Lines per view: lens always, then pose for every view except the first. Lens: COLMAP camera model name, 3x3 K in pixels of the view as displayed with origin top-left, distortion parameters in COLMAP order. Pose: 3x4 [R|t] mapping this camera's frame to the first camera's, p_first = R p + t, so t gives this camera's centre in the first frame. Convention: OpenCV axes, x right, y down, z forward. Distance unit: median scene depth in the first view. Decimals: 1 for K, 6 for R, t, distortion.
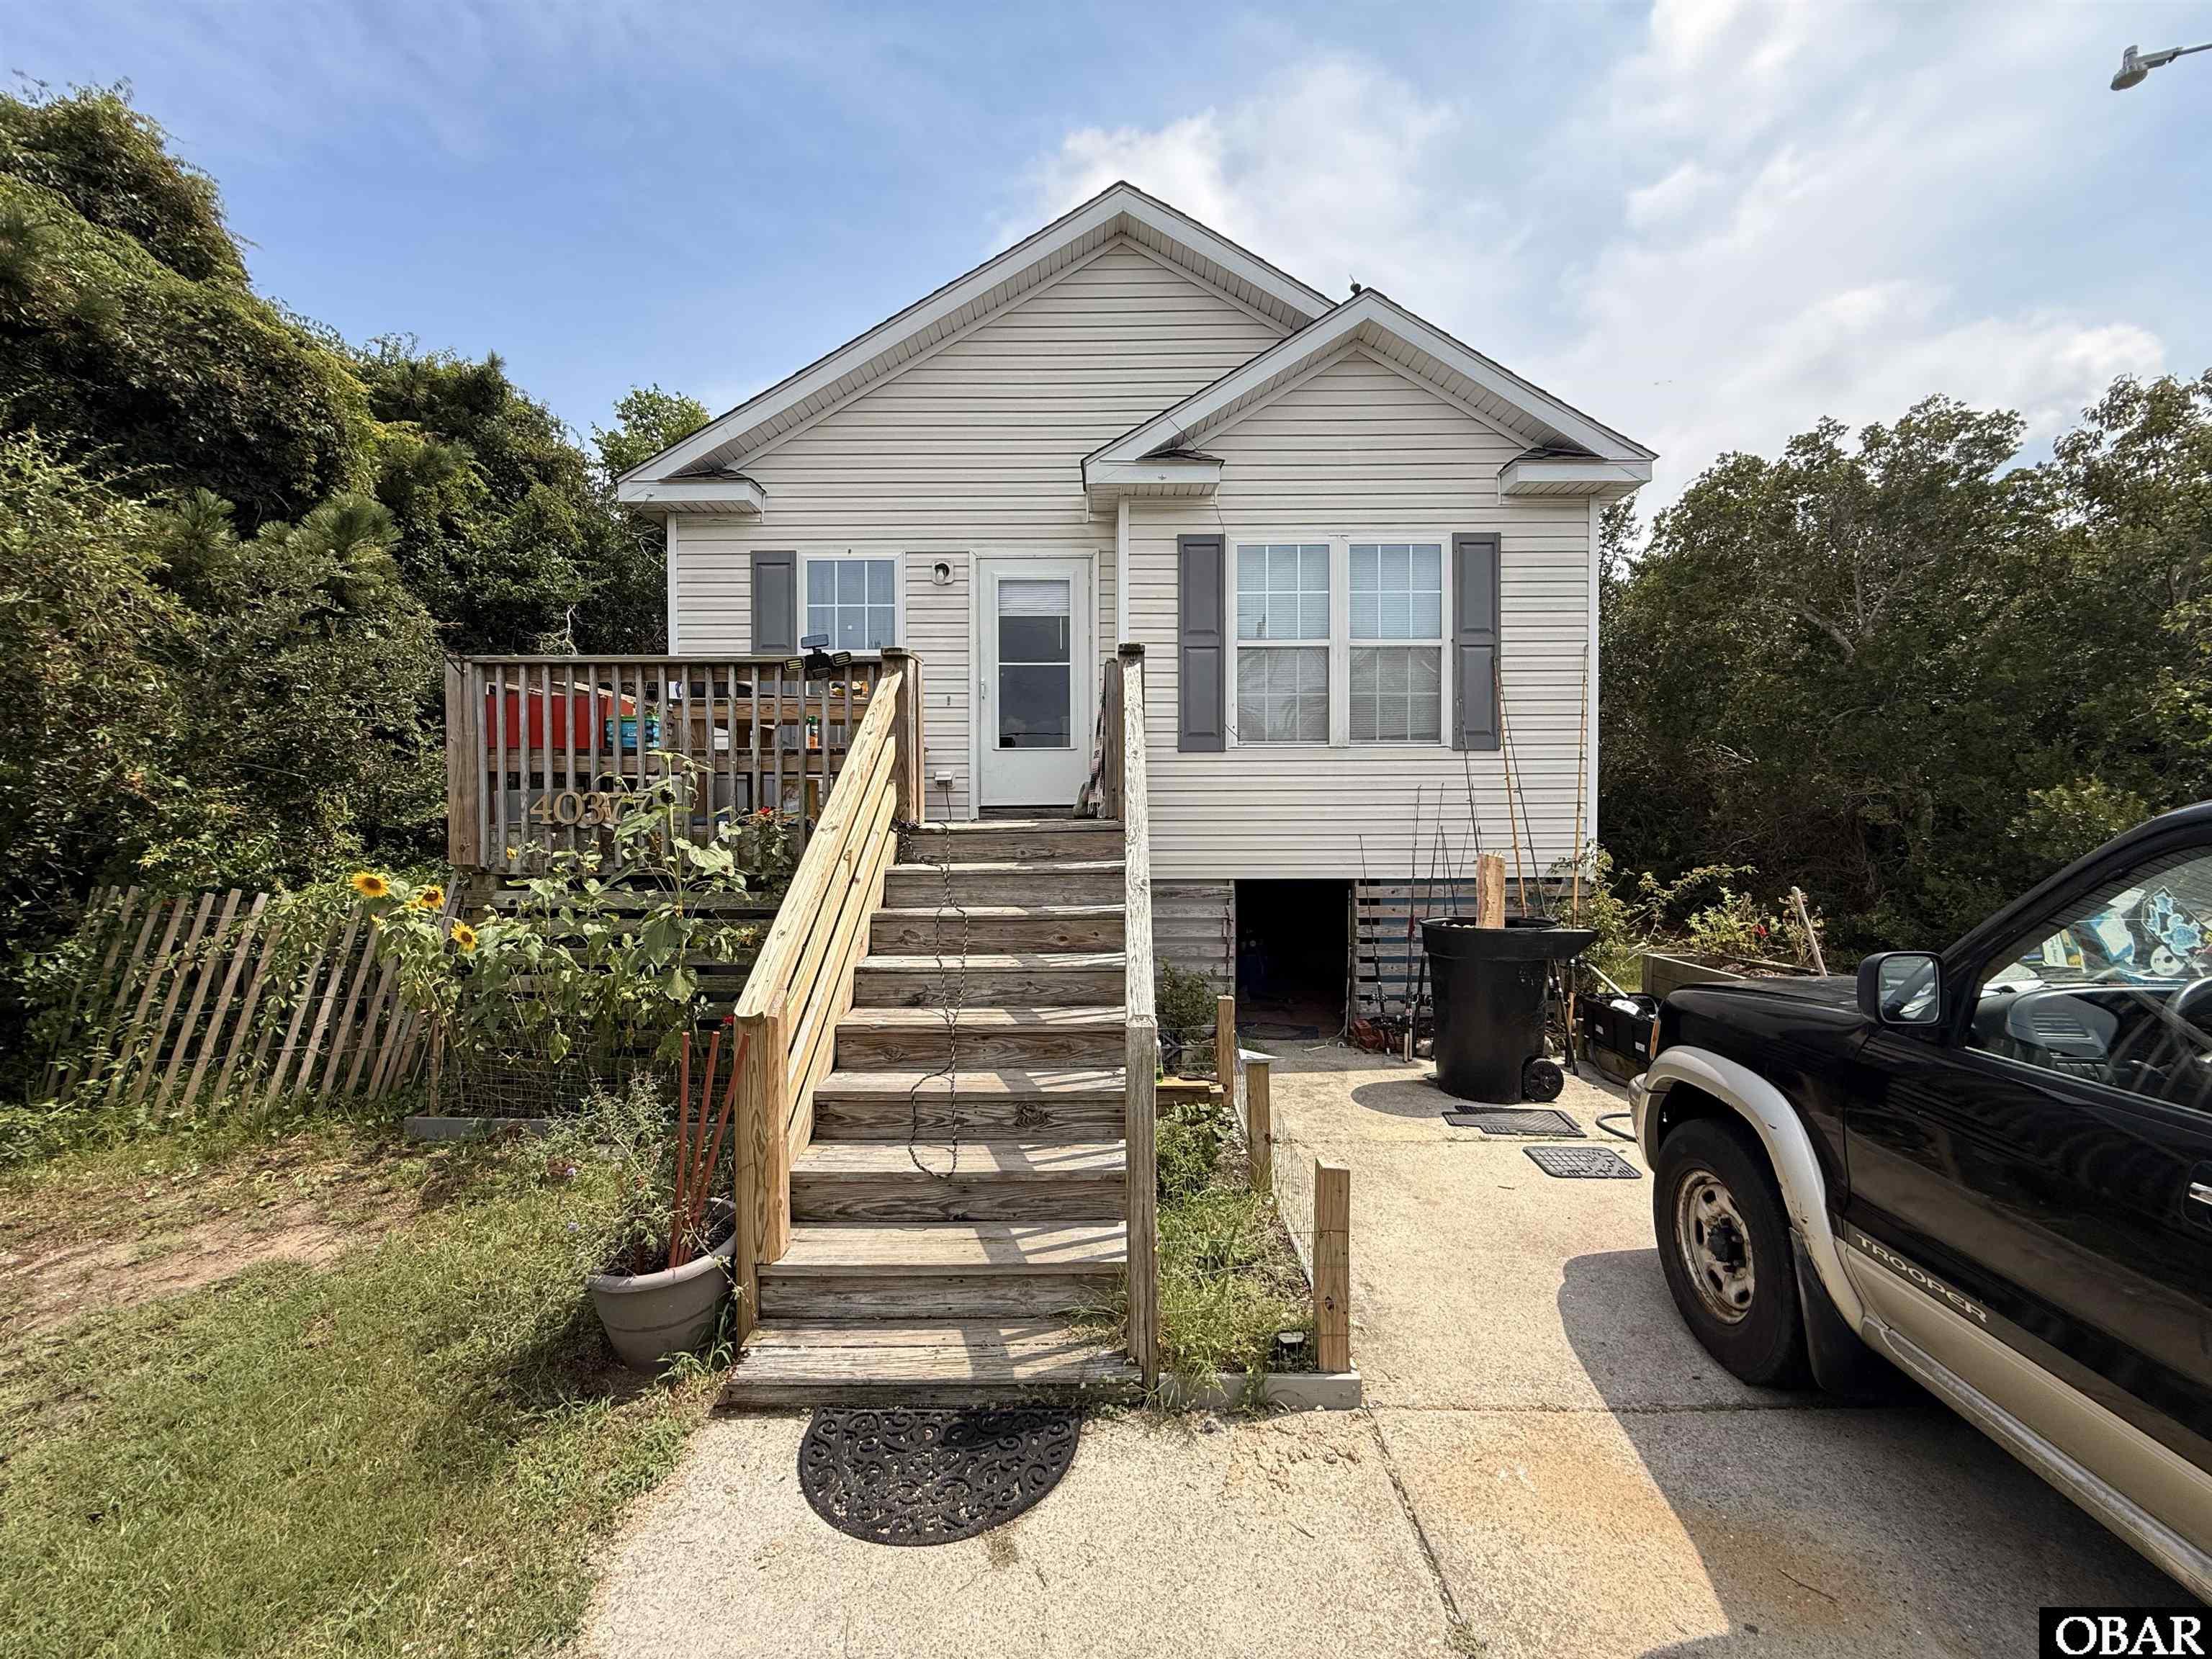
lens RADIAL K [[879.3, 0, 1102.3], [0, 879.3, 837.7], [0, 0, 1]] dist [0.000416, -0.000658]
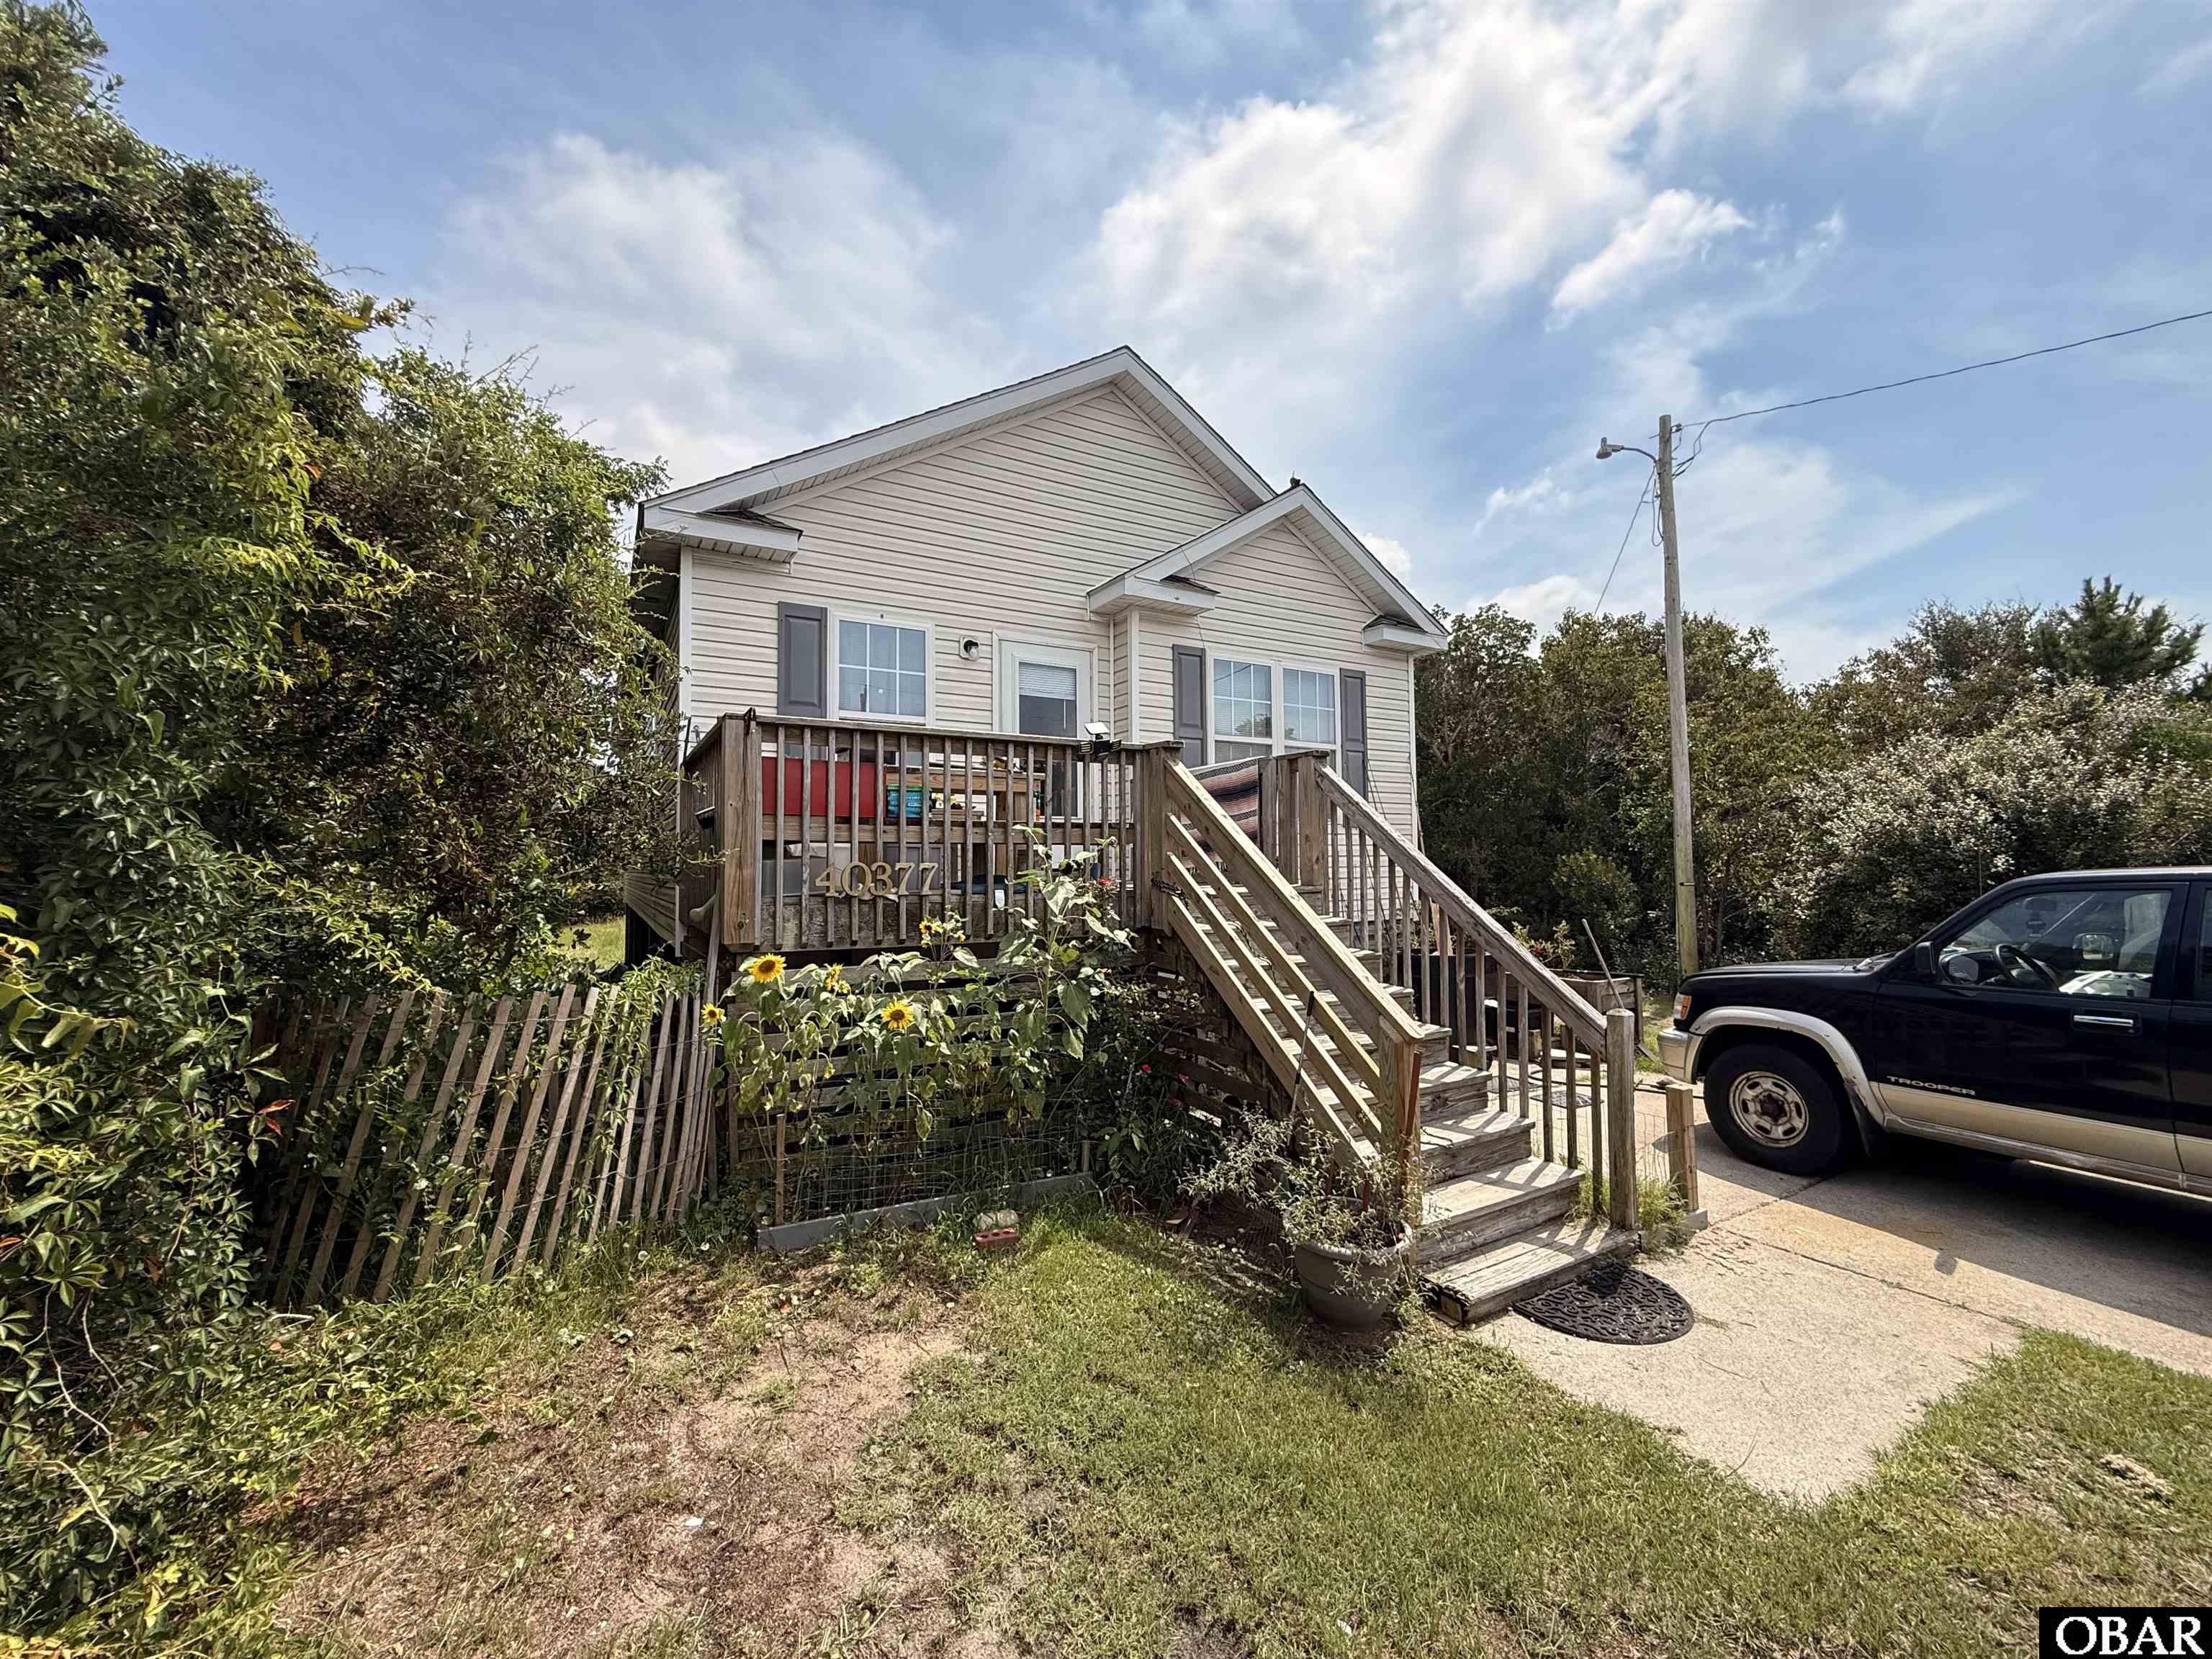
lens RADIAL K [[879.3, 0, 1102.3], [0, 879.3, 837.7], [0, 0, 1]] dist [0.000416, -0.000658]
pose [[0.864474, 0.013316, 0.502501, -0.600967], [0.016448, 0.998364, -0.054753, -0.015159], [-0.502408, 0.055597, 0.862841, 0.023339]]
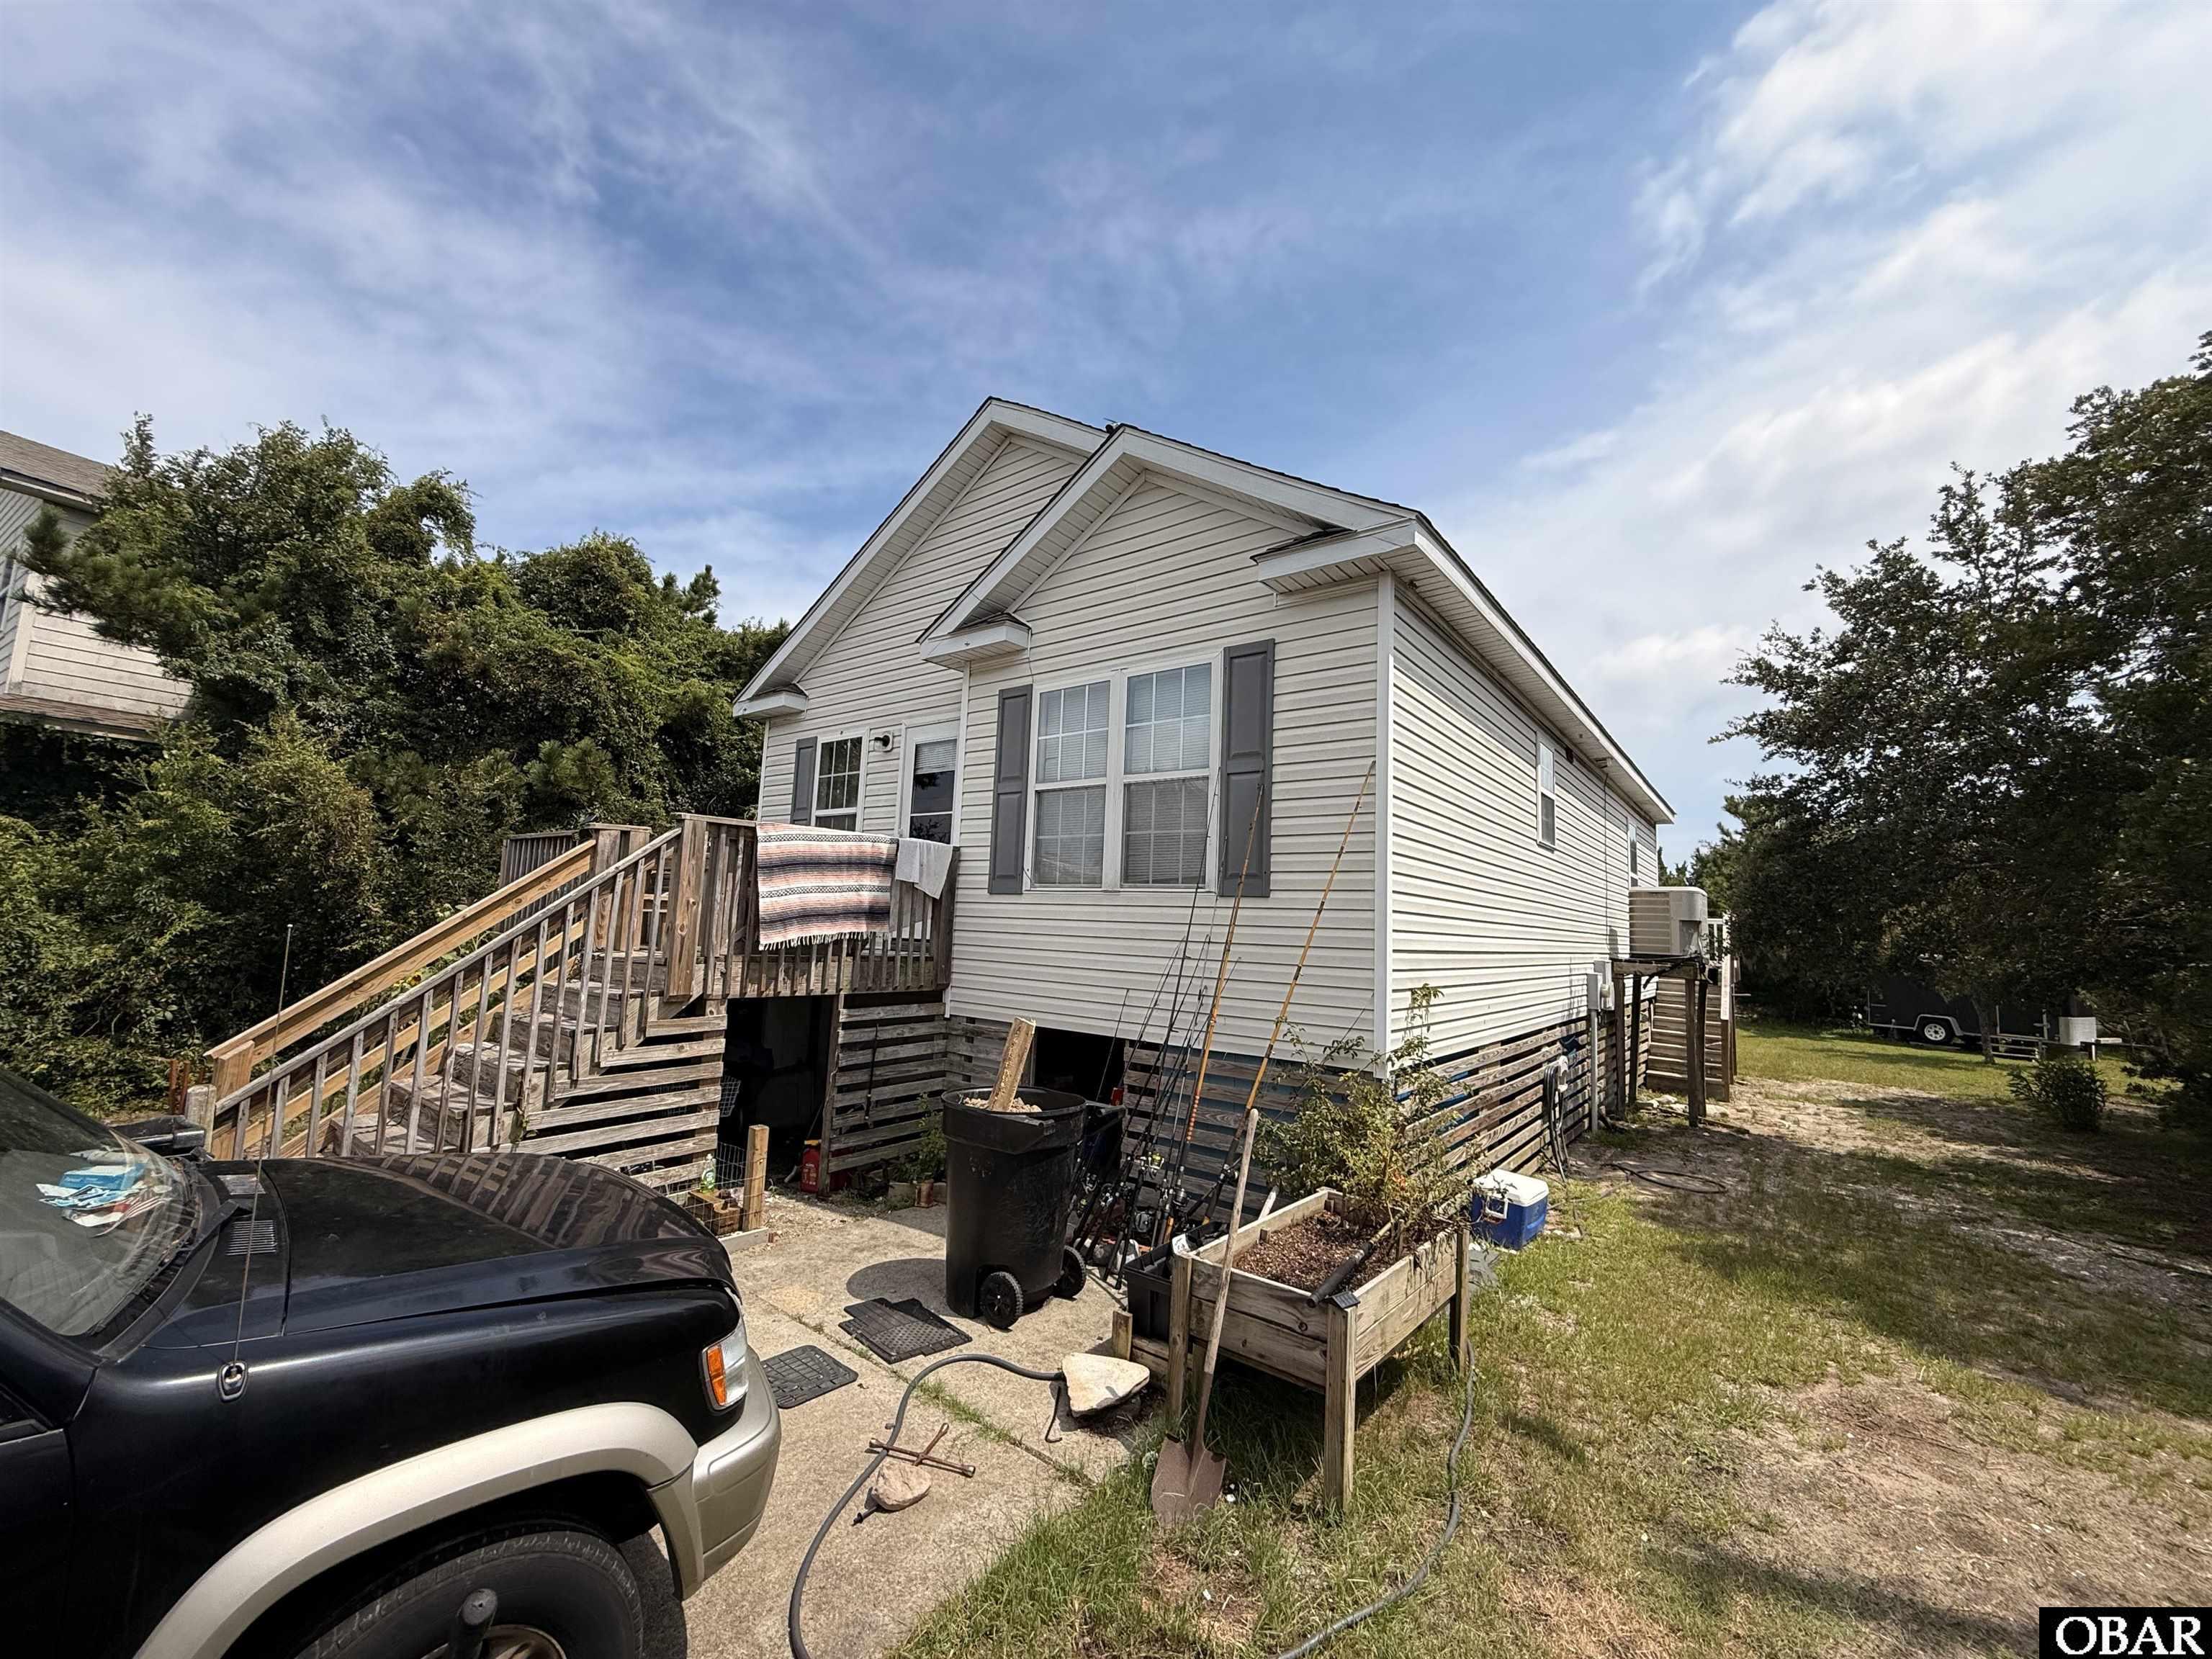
lens RADIAL K [[879.3, 0, 1102.3], [0, 879.3, 837.7], [0, 0, 1]] dist [0.000416, -0.000658]
pose [[0.788619, -0.025866, -0.614337, 0.834116], [-0.056991, 0.991739, -0.114914, -0.052106], [0.612235, 0.125635, 0.780631, 0.266908]]
